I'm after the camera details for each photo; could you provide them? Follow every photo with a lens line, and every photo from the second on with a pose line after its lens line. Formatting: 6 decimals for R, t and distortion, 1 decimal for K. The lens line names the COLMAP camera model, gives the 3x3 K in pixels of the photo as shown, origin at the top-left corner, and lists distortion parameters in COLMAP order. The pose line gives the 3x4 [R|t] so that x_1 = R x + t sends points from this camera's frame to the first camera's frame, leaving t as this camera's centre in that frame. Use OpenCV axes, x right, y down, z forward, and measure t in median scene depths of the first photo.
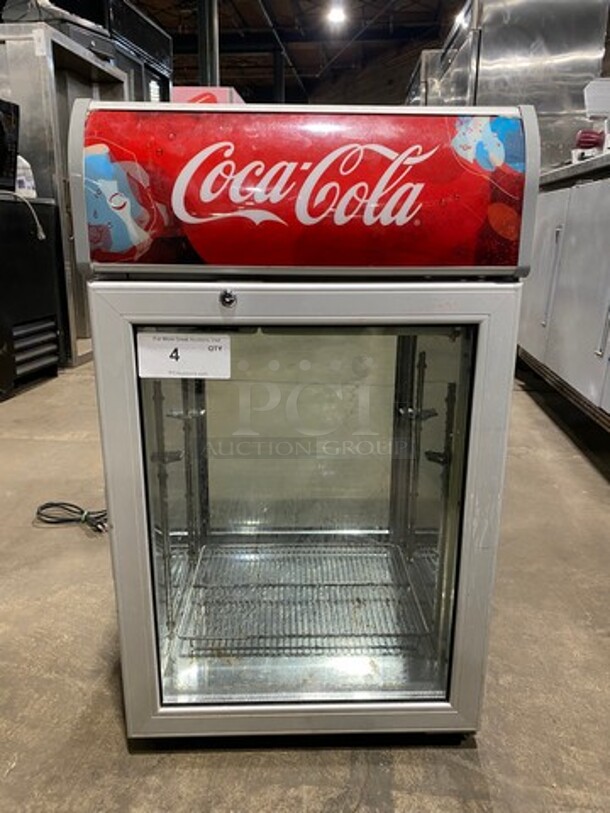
lens RADIAL K [[619.6, 0, 307.7], [0, 619.6, 401.3], [0, 0, 1]] dist [0.033431, -0.007379]
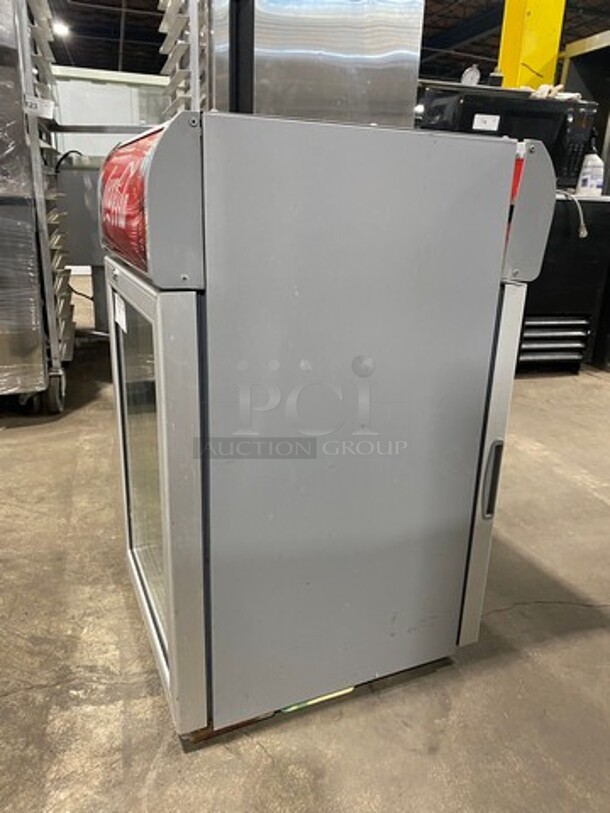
lens RADIAL K [[619.6, 0, 307.7], [0, 619.6, 401.3], [0, 0, 1]] dist [0.033431, -0.007379]
pose [[0.378286, 0.278583, -0.882775, 1.436308], [-0.273941, 0.944617, 0.180709, -0.279283], [0.884226, 0.173468, 0.433651, 0.868250]]
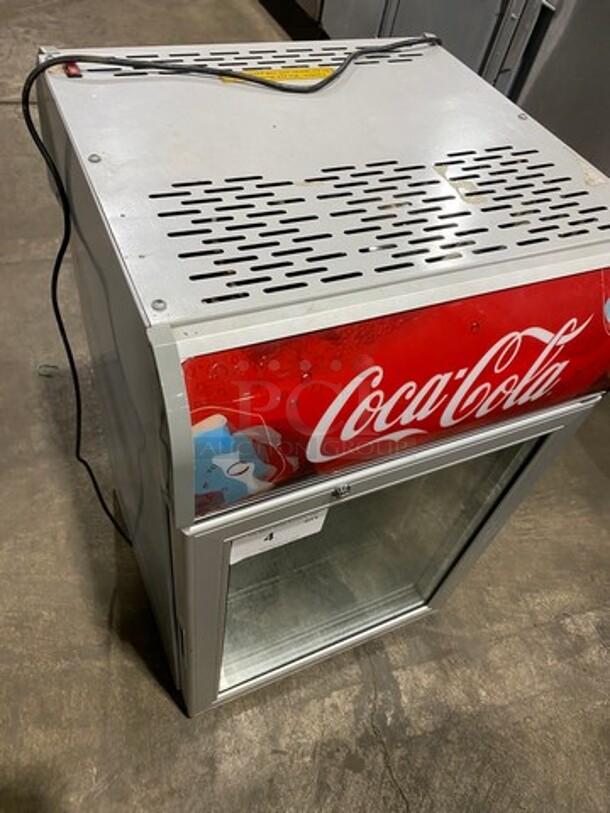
lens RADIAL K [[623.2, 0, 304.6], [0, 623.2, 414.6], [0, 0, 1]] dist [0.045681, -0.001118]
pose [[0.915196, -0.228077, 0.332261, -0.460574], [-0.014303, 0.805549, 0.592357, -0.803713], [-0.402755, -0.546875, 0.733973, 0.466631]]
